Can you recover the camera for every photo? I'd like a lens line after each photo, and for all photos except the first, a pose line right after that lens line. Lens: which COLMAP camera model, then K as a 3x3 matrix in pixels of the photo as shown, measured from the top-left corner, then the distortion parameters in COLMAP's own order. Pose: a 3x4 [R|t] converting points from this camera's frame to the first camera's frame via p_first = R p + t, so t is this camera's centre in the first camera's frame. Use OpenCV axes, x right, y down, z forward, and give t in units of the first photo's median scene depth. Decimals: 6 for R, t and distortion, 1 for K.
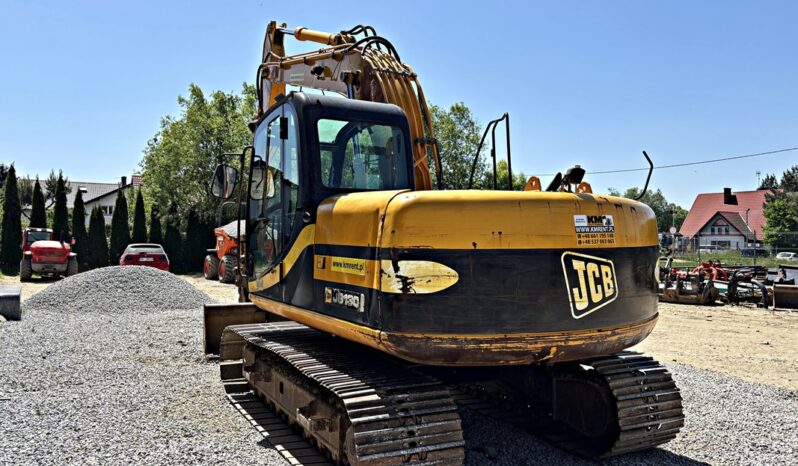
lens RADIAL K [[601.2, 0, 396.2], [0, 601.2, 236.9], [0, 0, 1]] dist [0.062926, -0.063466]
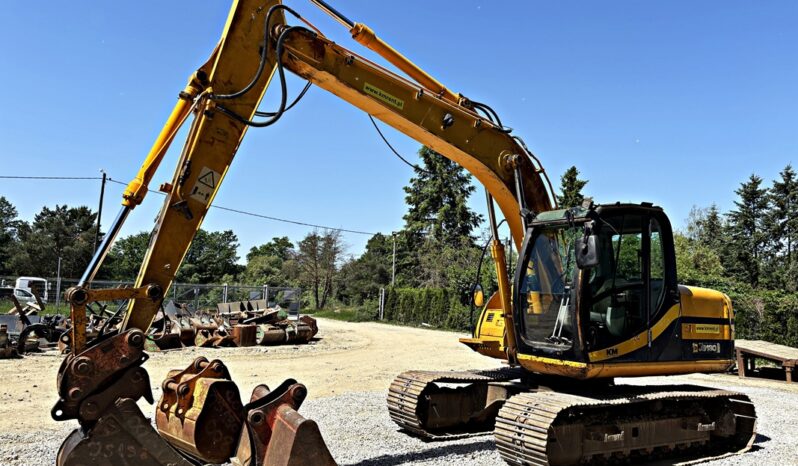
lens RADIAL K [[601.2, 0, 396.2], [0, 601.2, 236.9], [0, 0, 1]] dist [0.062926, -0.063466]
pose [[-0.047063, 0.092998, 0.994553, -1.958197], [-0.039272, 0.994715, -0.094872, -0.018093], [-0.998120, -0.043523, -0.043162, 2.107552]]
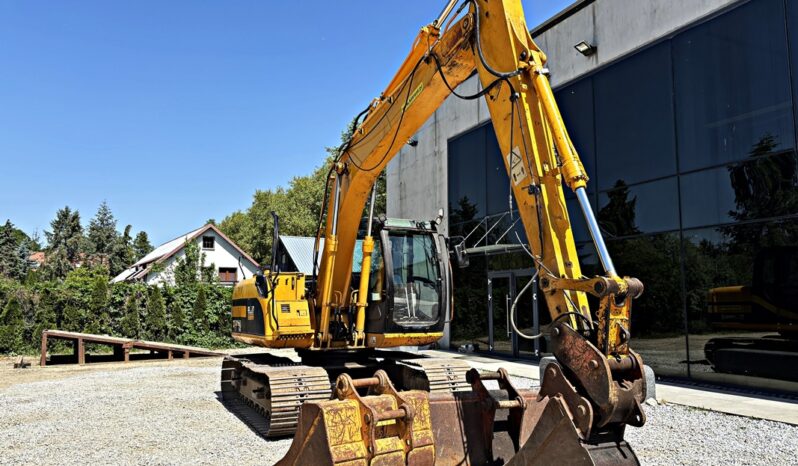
lens RADIAL K [[605.0, 0, 400.4], [0, 605.0, 243.2], [0, 0, 1]] dist [0.066467, -0.095957]
pose [[-0.998492, 0.006078, 0.054554, -0.343707], [0.000325, 0.994489, -0.104837, 0.046310], [-0.054891, -0.104662, -0.992992, 3.815712]]
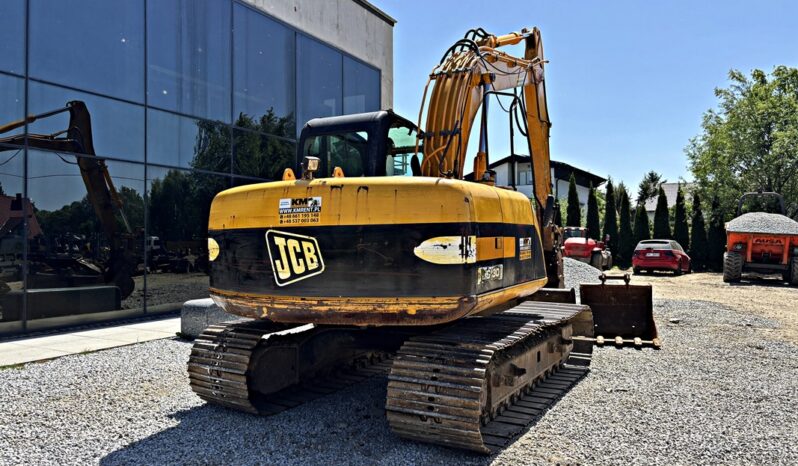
lens RADIAL K [[598.7, 0, 406.5], [0, 598.7, 231.4], [0, 0, 1]] dist [0.092795, -0.125598]
pose [[0.539889, -0.018830, -0.841526, 1.375975], [0.011657, 0.999821, -0.014894, 0.046248], [0.841655, -0.001768, 0.540012, 0.548263]]
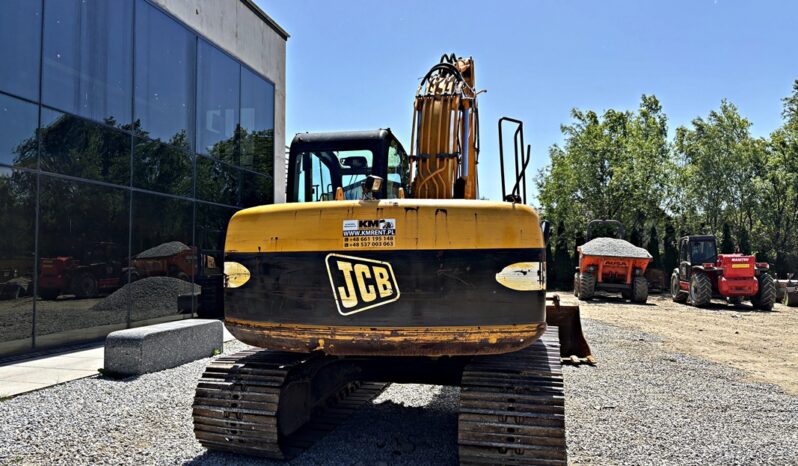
lens RADIAL K [[602.5, 0, 403.6], [0, 602.5, 230.2], [0, 0, 1]] dist [0.074210, -0.125837]
pose [[0.741436, -0.037097, -0.669998, 1.068204], [0.006884, 0.998839, -0.047686, 0.033241], [0.670989, 0.030744, 0.740830, 0.253439]]
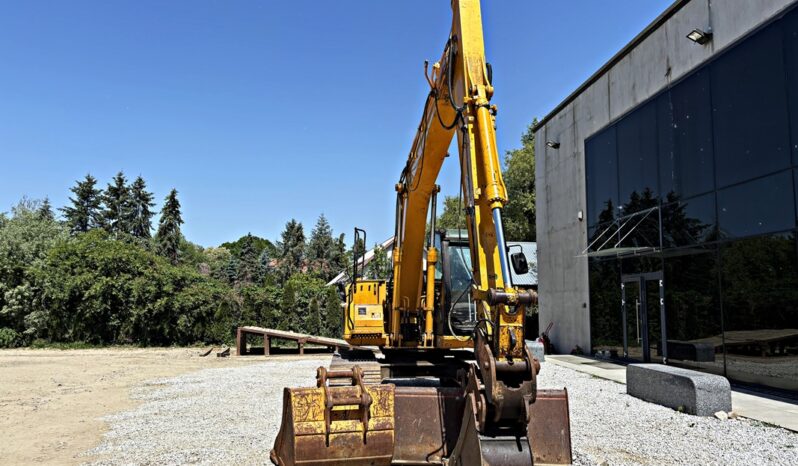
lens RADIAL K [[605.0, 0, 400.4], [0, 605.0, 243.2], [0, 0, 1]] dist [0.066467, -0.095957]
pose [[-0.919502, 0.034111, 0.391604, -0.949404], [-0.007864, 0.994432, -0.105085, 0.030960], [-0.393008, -0.099705, -0.914114, 3.917955]]
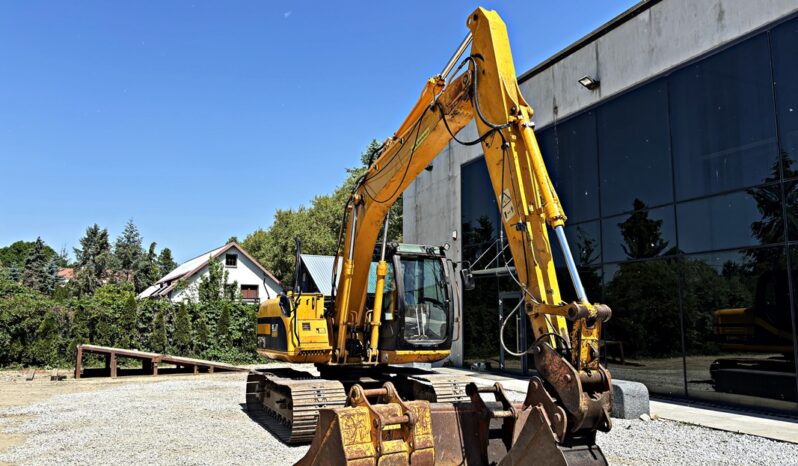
lens RADIAL K [[605.0, 0, 400.4], [0, 605.0, 243.2], [0, 0, 1]] dist [0.066467, -0.095957]
pose [[-0.996248, 0.003720, 0.086470, -0.388881], [-0.007829, 0.991107, -0.132836, 0.039523], [-0.086195, -0.133015, -0.987359, 4.020575]]
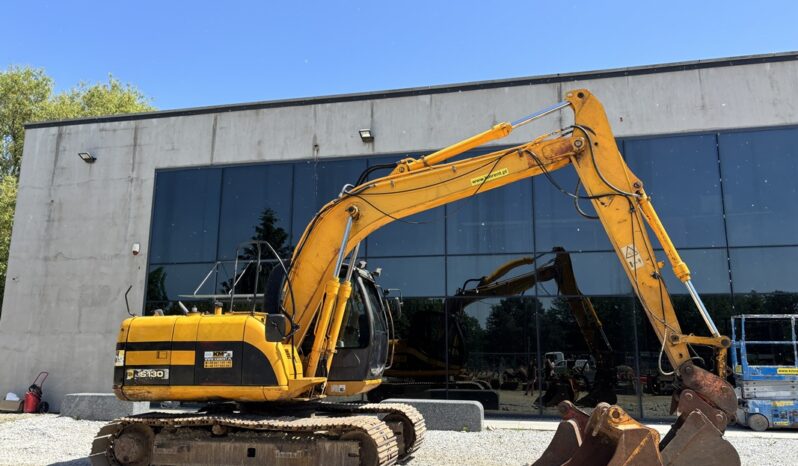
lens RADIAL K [[608.1, 0, 404.1], [0, 608.1, 240.4], [0, 0, 1]] dist [0.022844, -0.005099]
pose [[-0.670874, -0.147452, -0.726764, 1.391105], [-0.003855, 0.980713, -0.195417, 0.073642], [0.741561, -0.128299, -0.658503, 3.256577]]
